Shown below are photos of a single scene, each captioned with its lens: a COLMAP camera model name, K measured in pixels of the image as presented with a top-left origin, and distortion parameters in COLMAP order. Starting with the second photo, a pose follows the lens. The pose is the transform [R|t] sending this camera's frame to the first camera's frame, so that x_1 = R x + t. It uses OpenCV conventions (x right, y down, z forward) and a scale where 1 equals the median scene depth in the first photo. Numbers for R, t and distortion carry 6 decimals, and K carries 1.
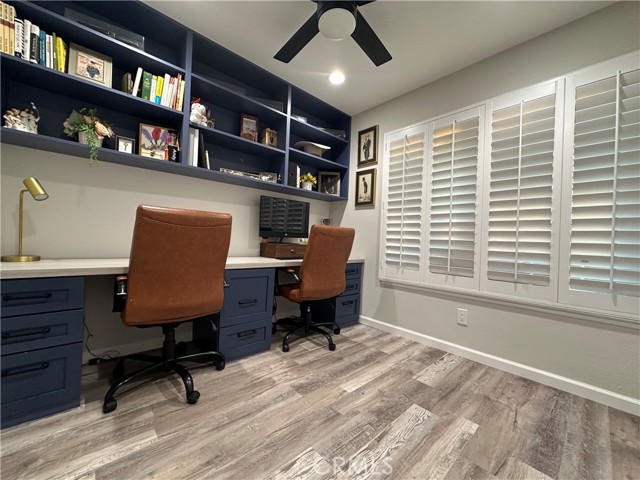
lens RADIAL K [[255.7, 0, 320.0], [0, 255.7, 240.0], [0, 0, 1]] dist [-0.000223, 0.000019]
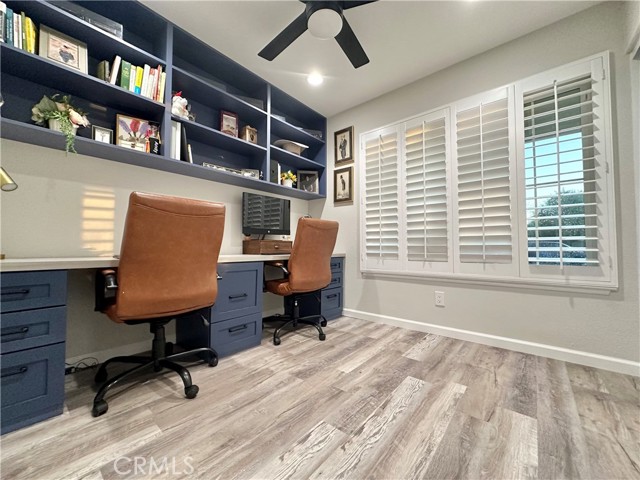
lens RADIAL K [[255.7, 0, 320.0], [0, 255.7, 240.0], [0, 0, 1]] dist [-0.000223, 0.000019]
pose [[0.991066, -0.035714, 0.128503, -0.095086], [0.039288, 0.998905, -0.025384, 0.068086], [-0.127456, 0.030206, 0.991384, -0.028035]]
